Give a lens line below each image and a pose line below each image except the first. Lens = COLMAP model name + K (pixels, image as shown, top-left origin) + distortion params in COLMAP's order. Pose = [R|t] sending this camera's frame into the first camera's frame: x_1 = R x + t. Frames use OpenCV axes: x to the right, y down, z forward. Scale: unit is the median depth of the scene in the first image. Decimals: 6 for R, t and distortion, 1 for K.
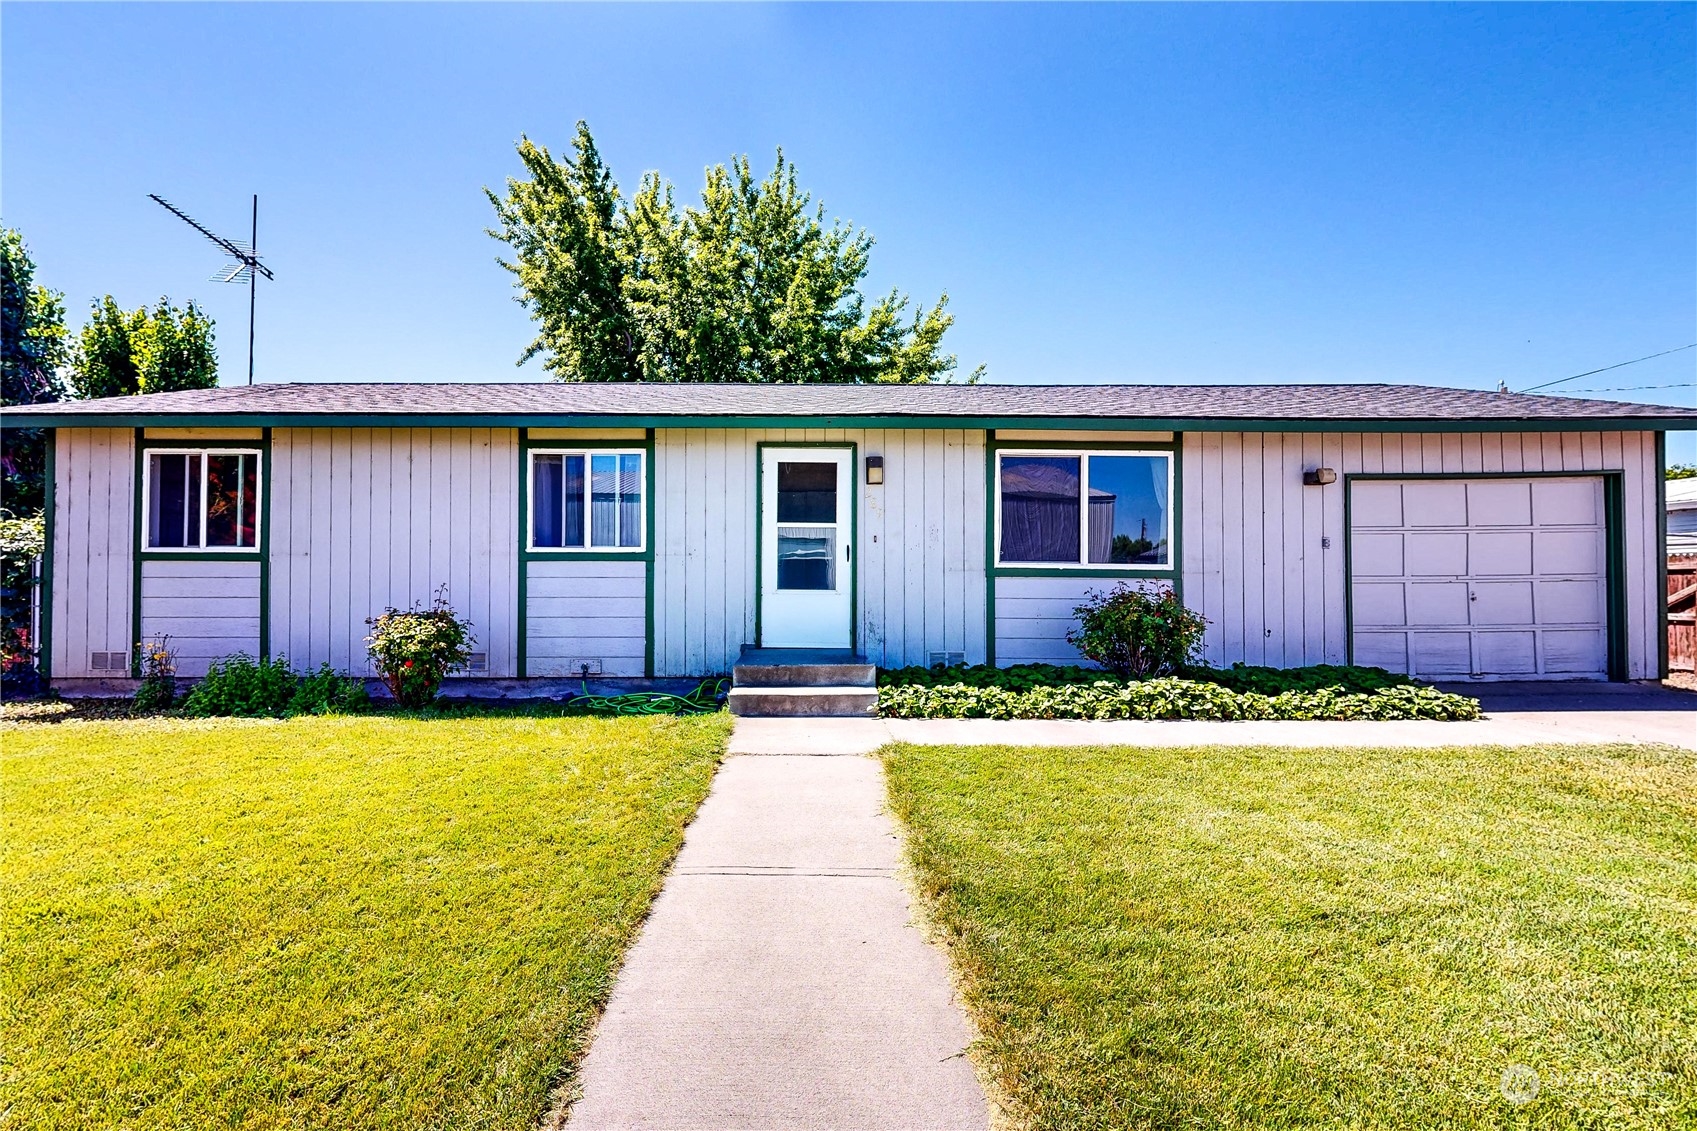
lens RADIAL K [[736.3, 0, 848.4], [0, 736.3, 568.7], [0, 0, 1]] dist [0.000160, -0.000336]
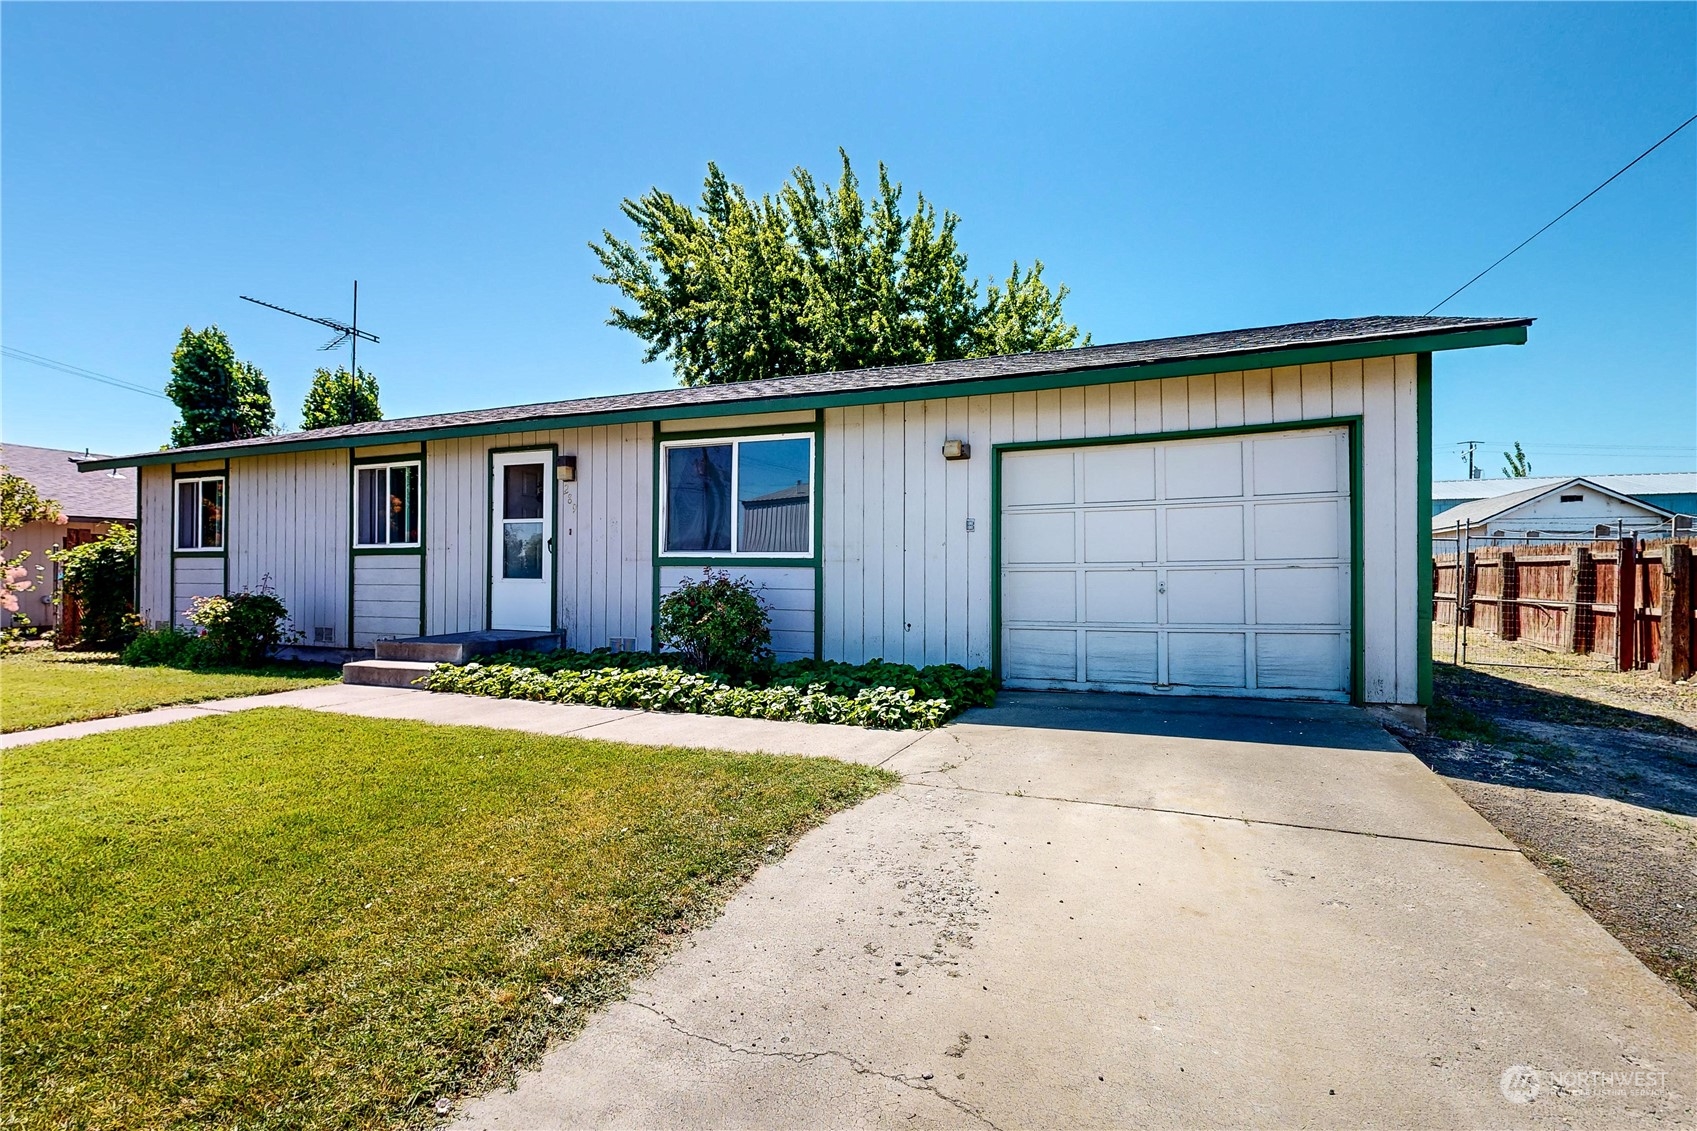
lens RADIAL K [[722.0, 0, 900.7], [0, 722.0, 566.4], [0, 0, 1]] dist [0.001983, -0.000003]
pose [[0.939282, -0.005053, -0.343109, 0.857608], [0.008110, 0.999939, 0.007475, 0.006308], [0.343051, -0.009804, 0.939266, 0.165858]]
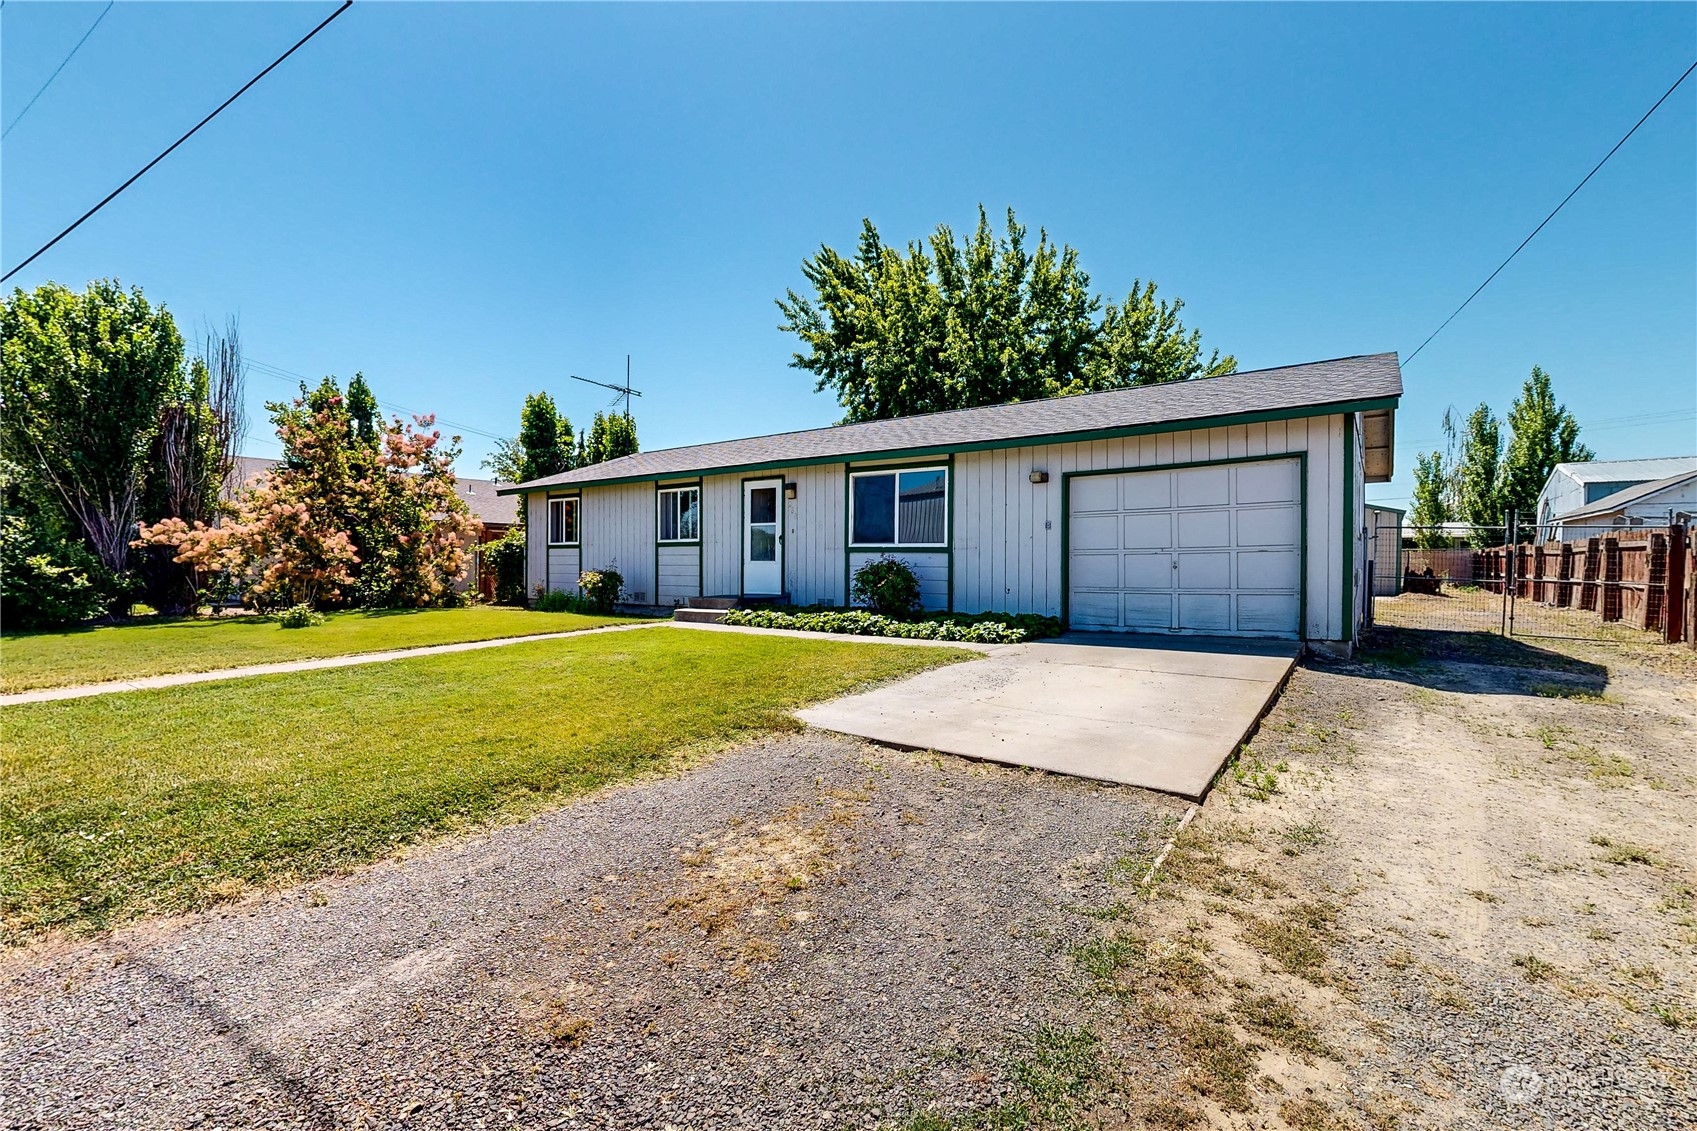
lens RADIAL K [[723.9, 0, 848.5], [0, 723.9, 565.5], [0, 0, 1]] dist [-0.000013, -0.000191]
pose [[0.817973, 0.000844, -0.575256, 1.105099], [0.012039, 0.999755, 0.018586, 0.009500], [0.575131, -0.022129, 0.817762, -0.299728]]
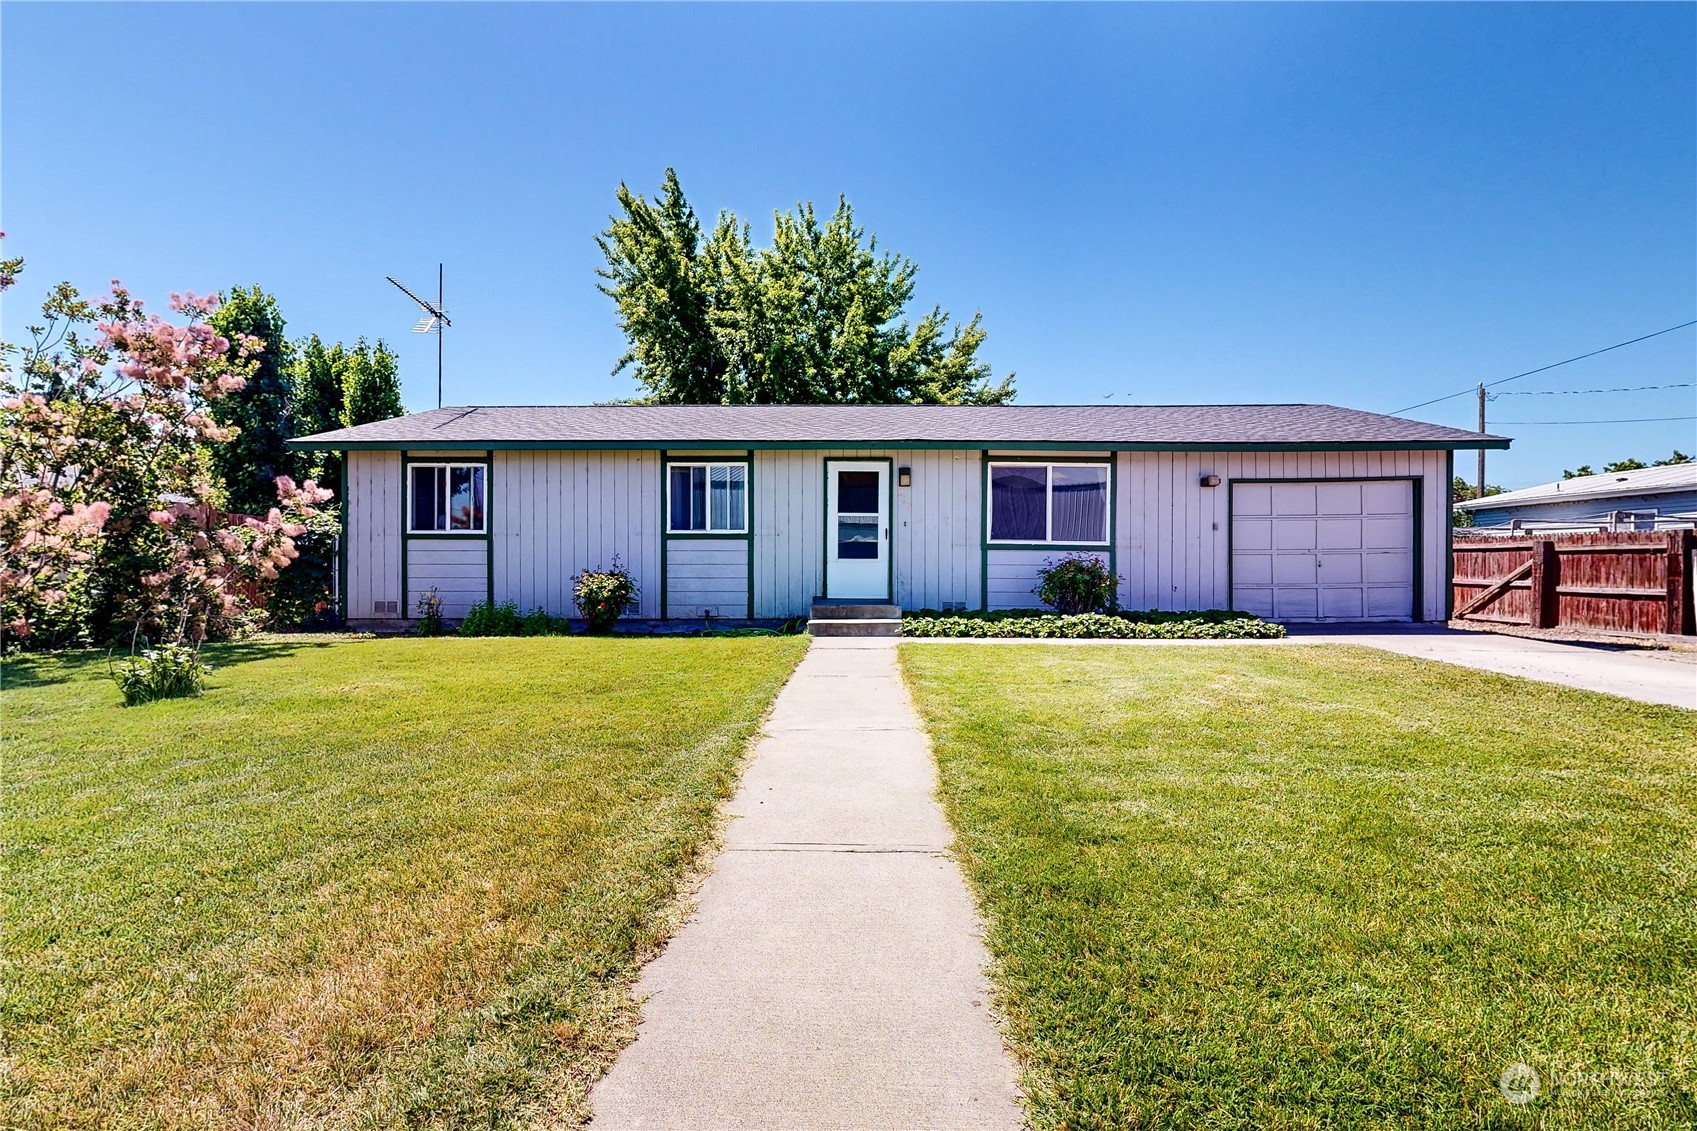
lens RADIAL K [[700.2, 0, 893.8], [0, 700.2, 562.6], [0, 0, 1]] dist [-0.002113, -0.000131]
pose [[0.999915, -0.000072, -0.013057, 0.032191], [0.000250, 0.999907, 0.013646, 0.016603], [0.013055, -0.013648, 0.999822, -0.385364]]
